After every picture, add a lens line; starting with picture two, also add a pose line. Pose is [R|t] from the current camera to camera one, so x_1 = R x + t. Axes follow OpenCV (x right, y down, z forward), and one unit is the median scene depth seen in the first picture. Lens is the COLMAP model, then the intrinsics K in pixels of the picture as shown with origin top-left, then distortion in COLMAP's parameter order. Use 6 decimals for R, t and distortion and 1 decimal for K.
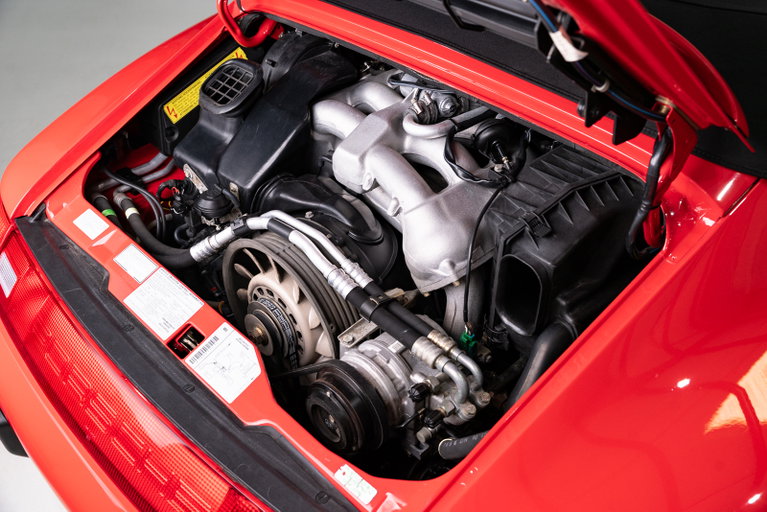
lens RADIAL K [[748.6, 0, 390.5], [0, 748.6, 255.5], [0, 0, 1]] dist [0.005447, 0.000000]
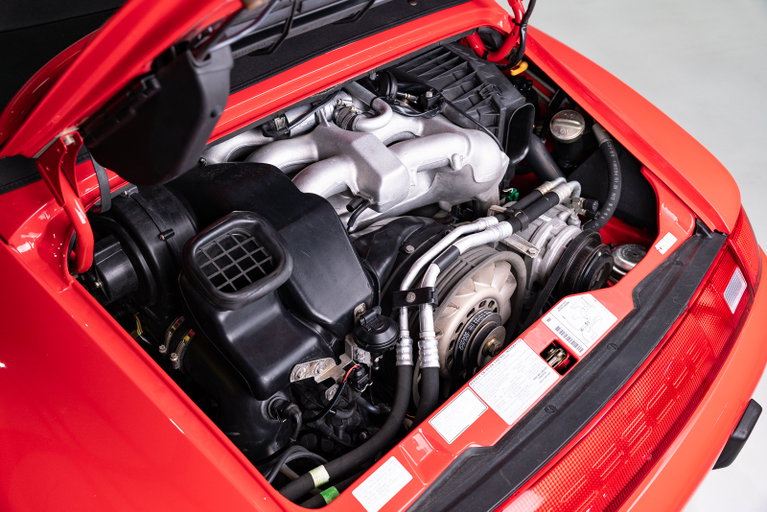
lens RADIAL K [[748.6, 0, 378.1], [0, 748.6, 257.6], [0, 0, 1]] dist [0.005447, 0.000000]
pose [[-0.038912, -0.629405, 0.776103, -0.949332], [0.616567, 0.596082, 0.514326, -0.626218], [-0.786340, 0.498533, 0.364876, 0.744956]]
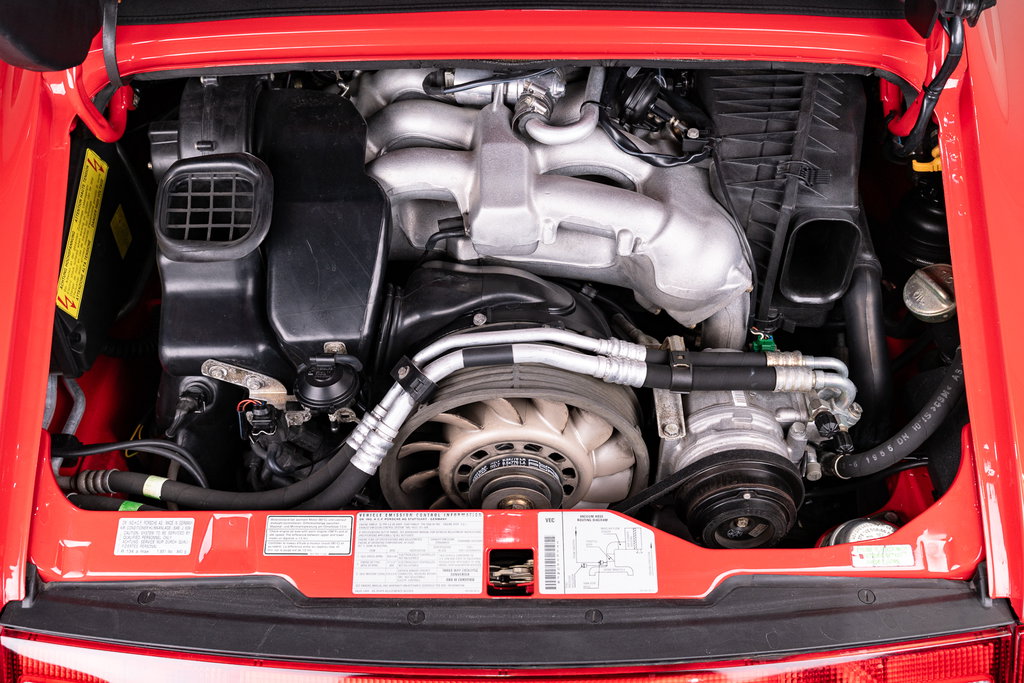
lens RADIAL K [[999.5, 0, 516.3], [0, 999.5, 349.2], [0, 0, 1]] dist [0.005447, 0.000000]
pose [[0.700935, -0.521587, 0.486454, -0.584670], [0.453131, 0.852375, 0.261015, -0.273314], [-0.550783, 0.037473, 0.833807, 0.257139]]
